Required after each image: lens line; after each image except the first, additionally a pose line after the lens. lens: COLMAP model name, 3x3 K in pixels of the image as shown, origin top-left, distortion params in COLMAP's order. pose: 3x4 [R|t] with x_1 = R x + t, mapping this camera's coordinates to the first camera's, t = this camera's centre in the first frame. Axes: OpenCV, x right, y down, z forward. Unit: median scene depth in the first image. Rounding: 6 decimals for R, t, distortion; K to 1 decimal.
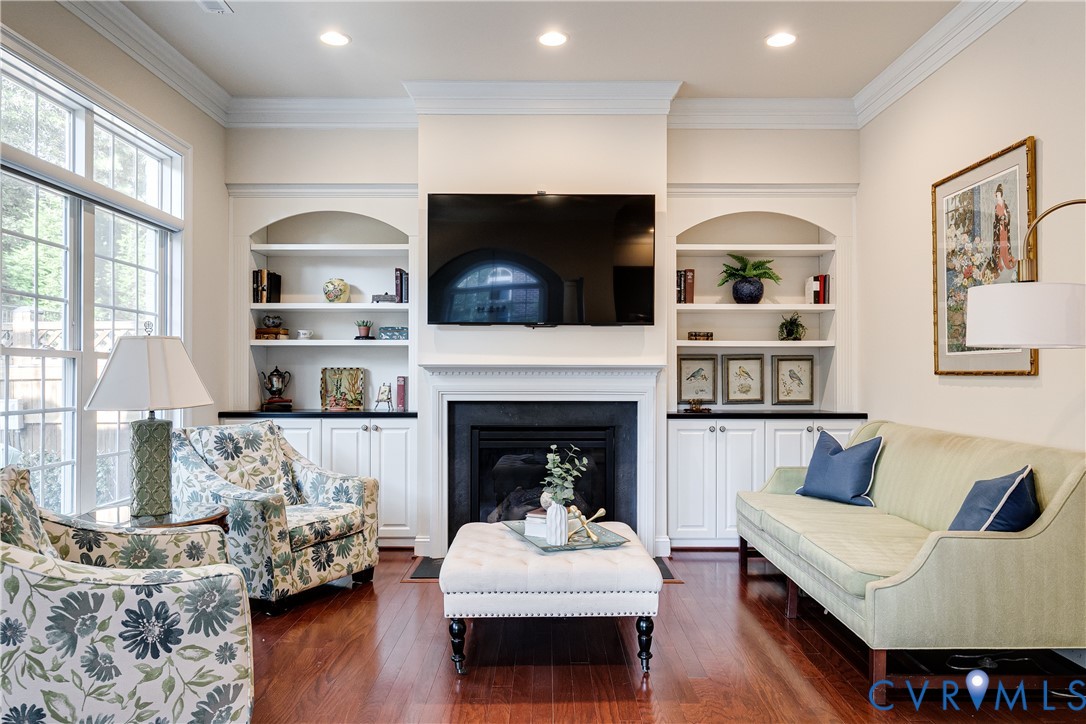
lens RADIAL K [[739.1, 0, 538.5], [0, 739.1, 367.7], [0, 0, 1]] dist [-0.000985, 0.003046]
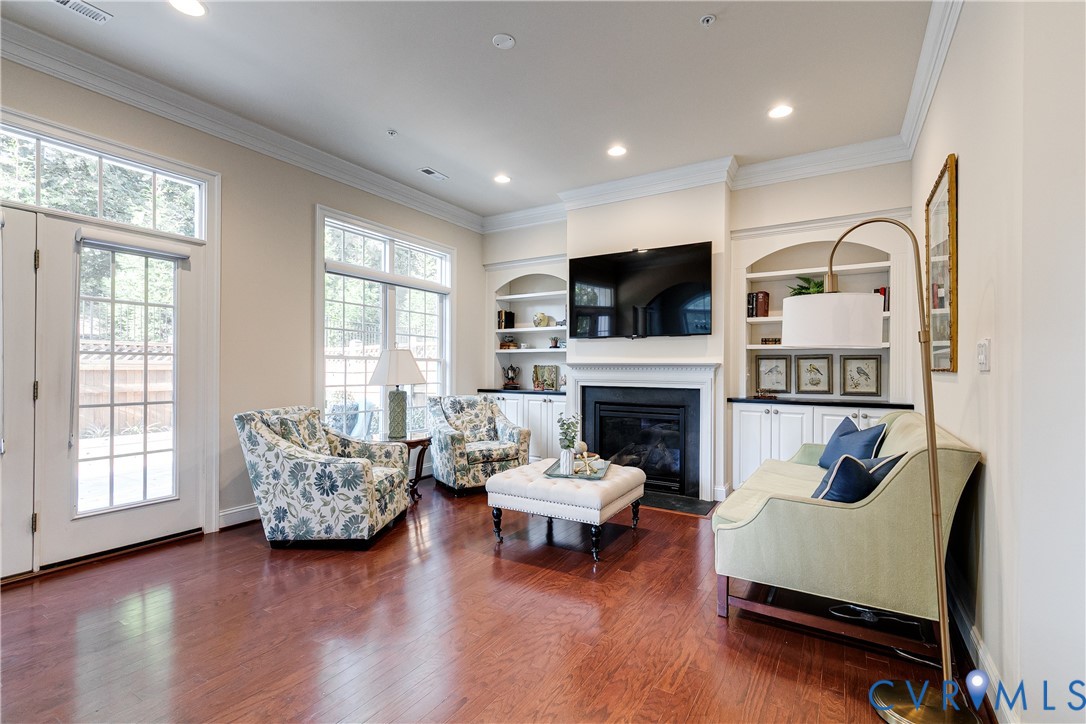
lens RADIAL K [[488.2, 0, 542.6], [0, 488.2, 367.7], [0, 0, 1]] dist [0.008846, -0.001962]
pose [[0.852454, 0.003769, -0.522788, 0.381163], [-0.001233, 0.999986, 0.005199, 0.000315], [0.522800, -0.003788, 0.852447, 0.044987]]
